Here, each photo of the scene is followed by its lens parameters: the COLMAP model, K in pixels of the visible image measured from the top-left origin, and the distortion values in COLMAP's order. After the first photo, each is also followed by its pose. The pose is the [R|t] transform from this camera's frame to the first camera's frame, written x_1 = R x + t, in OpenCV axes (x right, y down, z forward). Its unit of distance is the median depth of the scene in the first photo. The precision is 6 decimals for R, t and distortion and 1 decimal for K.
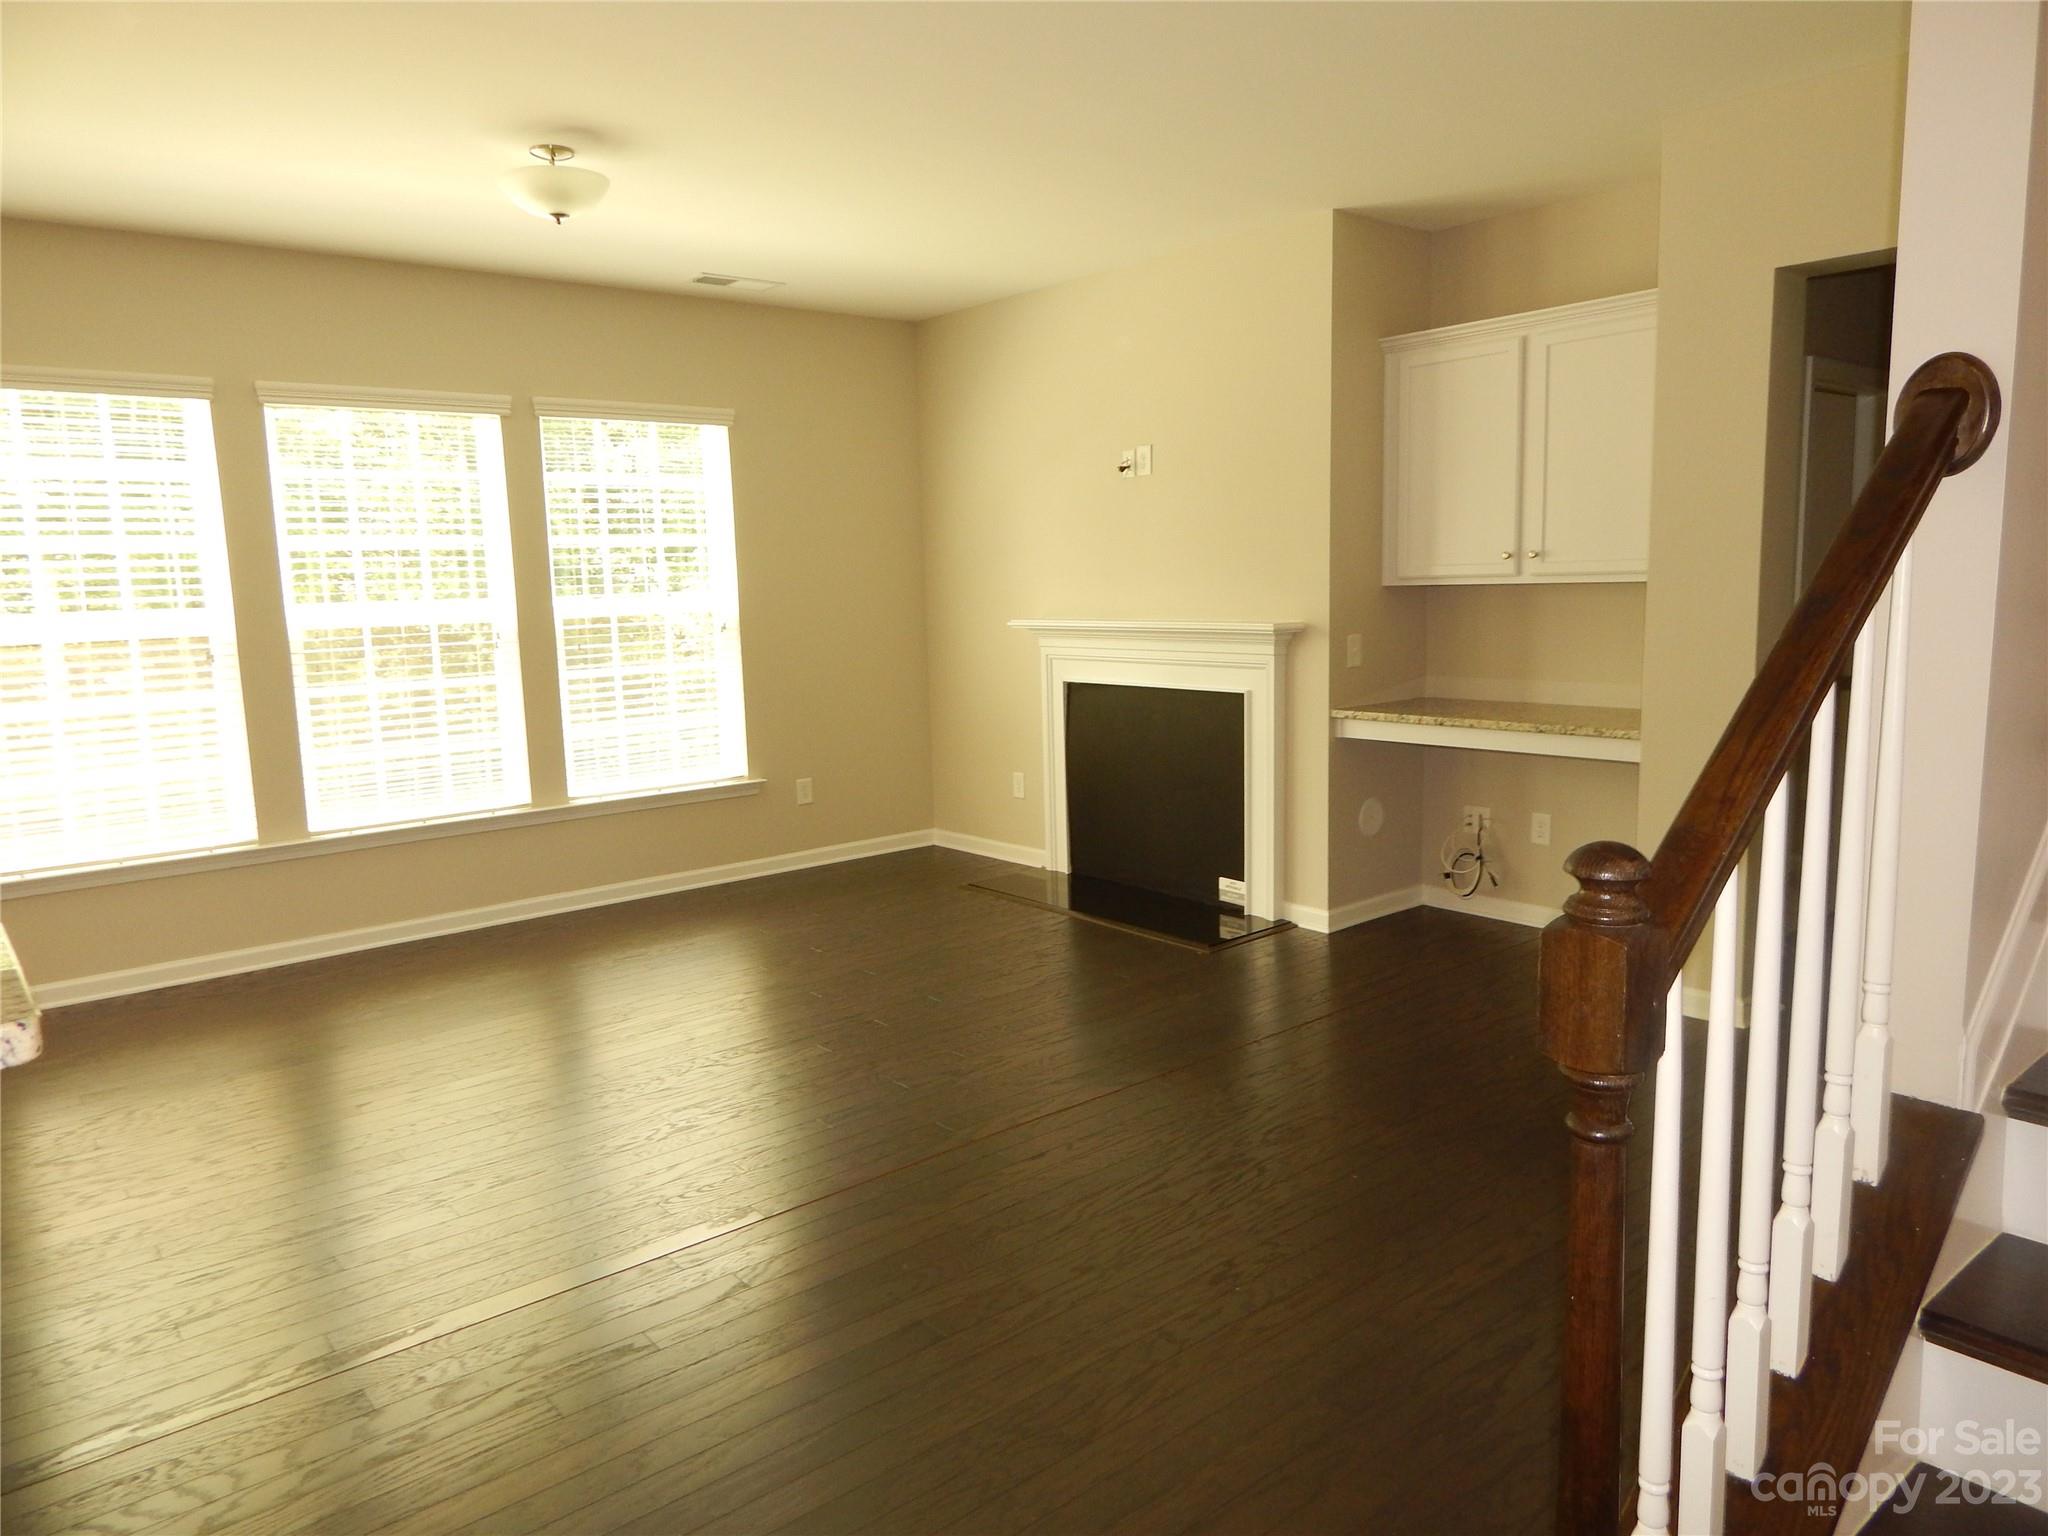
lens RADIAL K [[1356.7, 0, 1031.6], [0, 1356.7, 763.2], [0, 0, 1]] dist [0.001845, -0.006767]
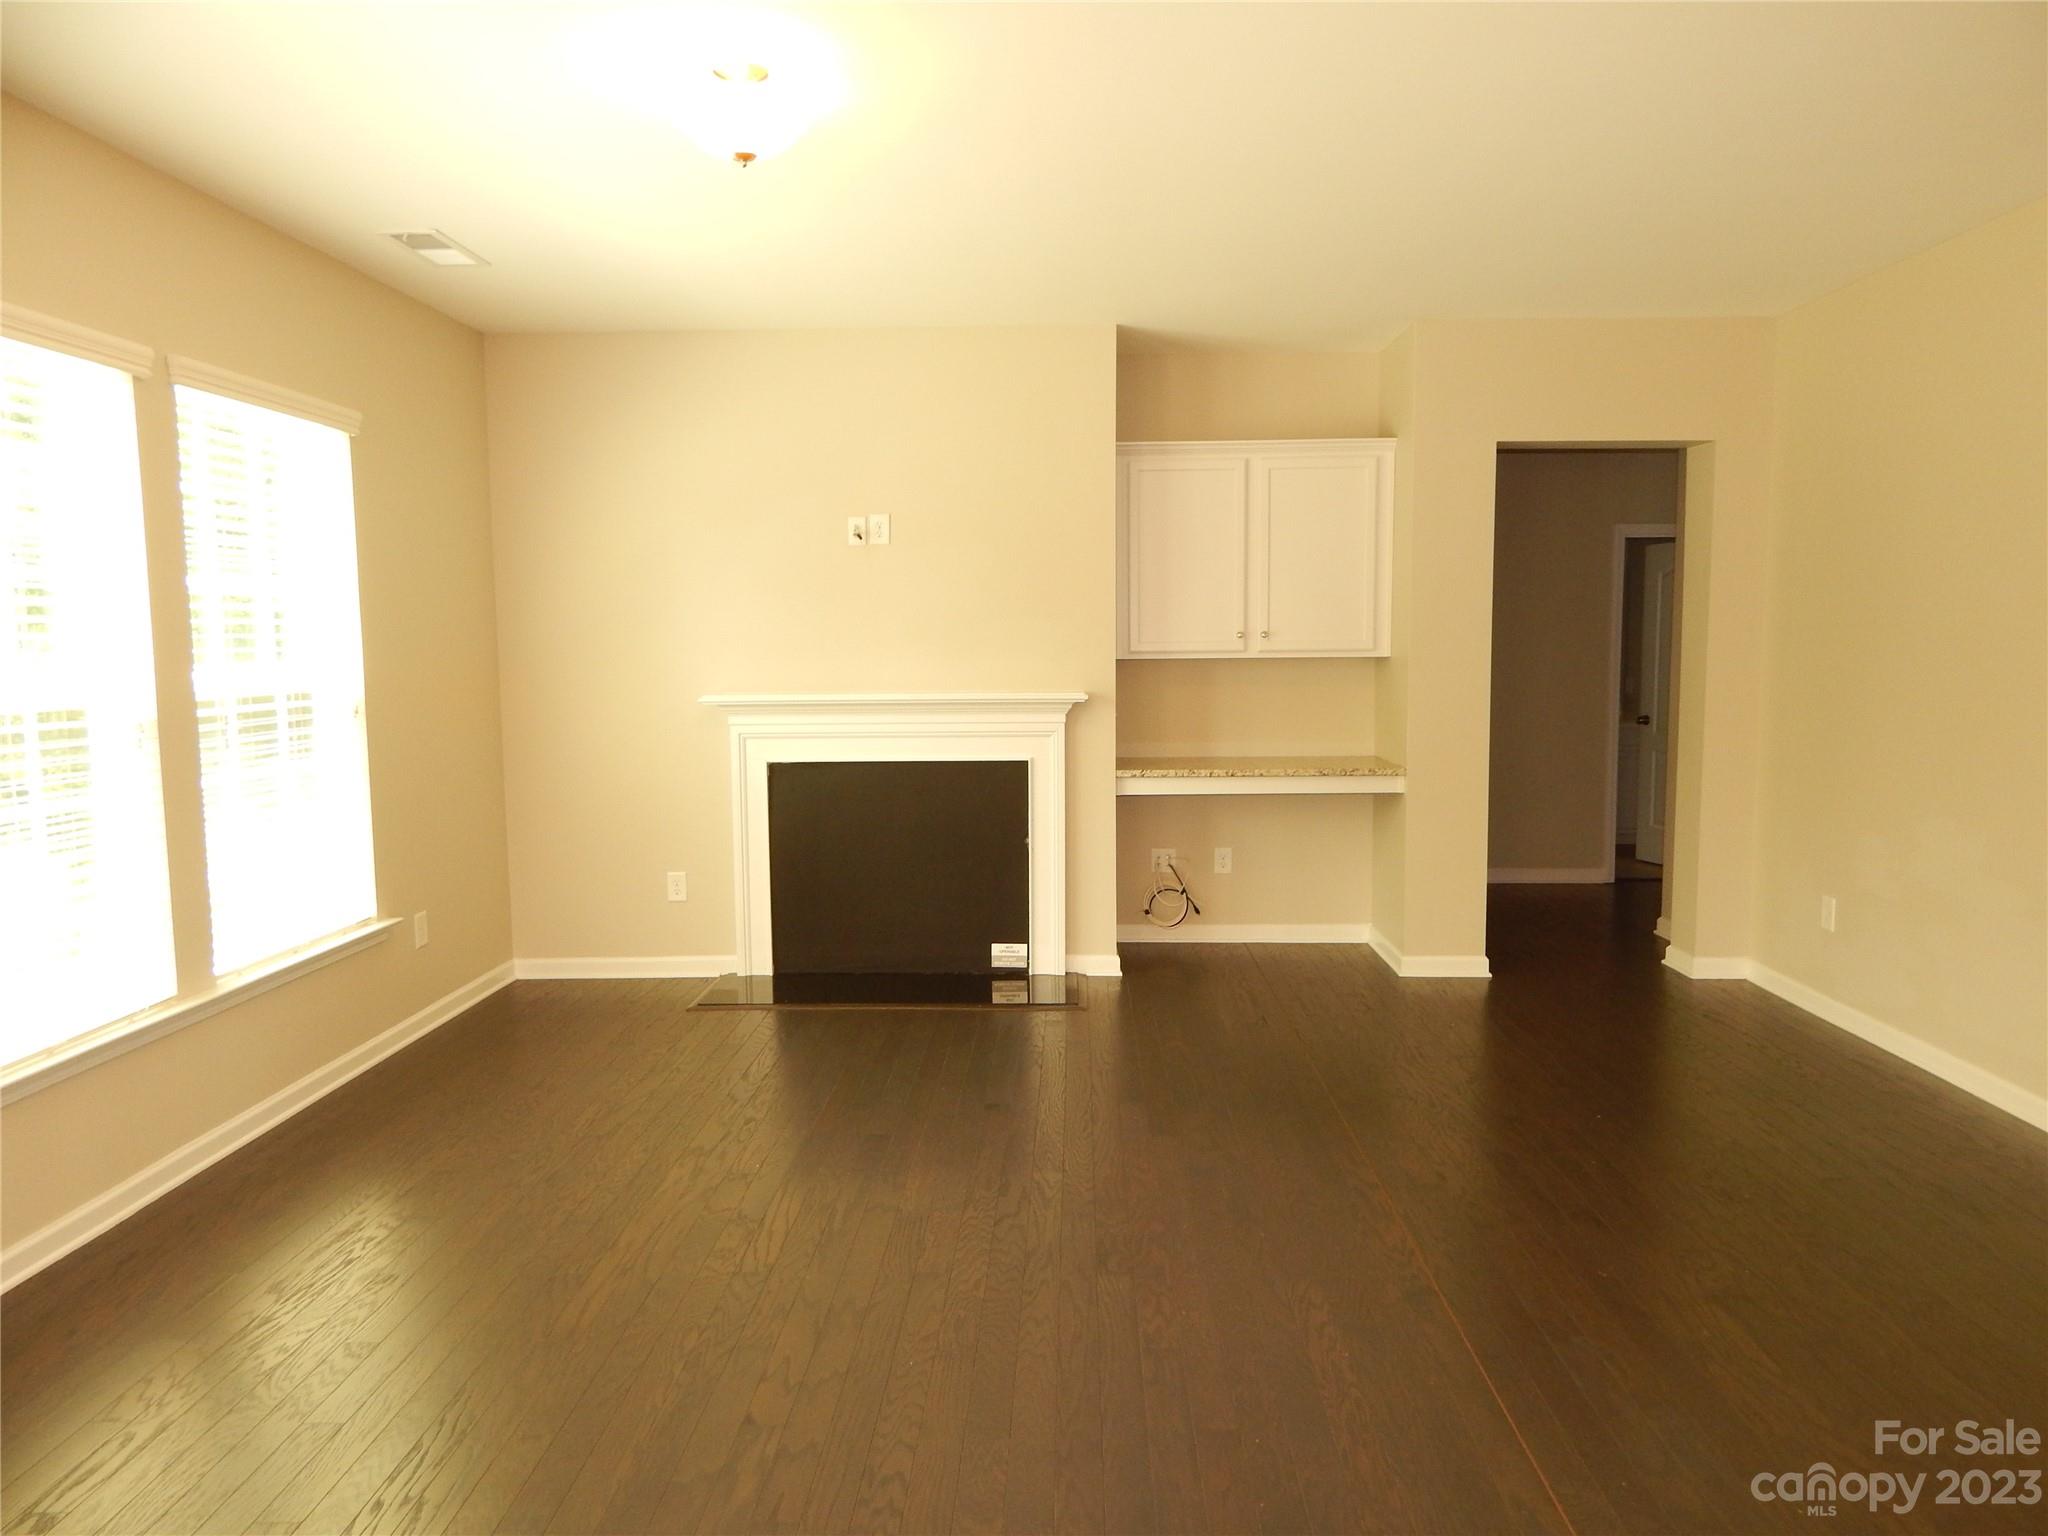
lens RADIAL K [[1356.7, 0, 1023.0], [0, 1356.7, 771.7], [0, 0, 1]] dist [0.001845, -0.006767]
pose [[0.665039, -0.052328, 0.744973, -0.613041], [0.094303, 0.995441, -0.014264, -0.028630], [-0.740831, 0.079739, 0.666942, 0.305995]]
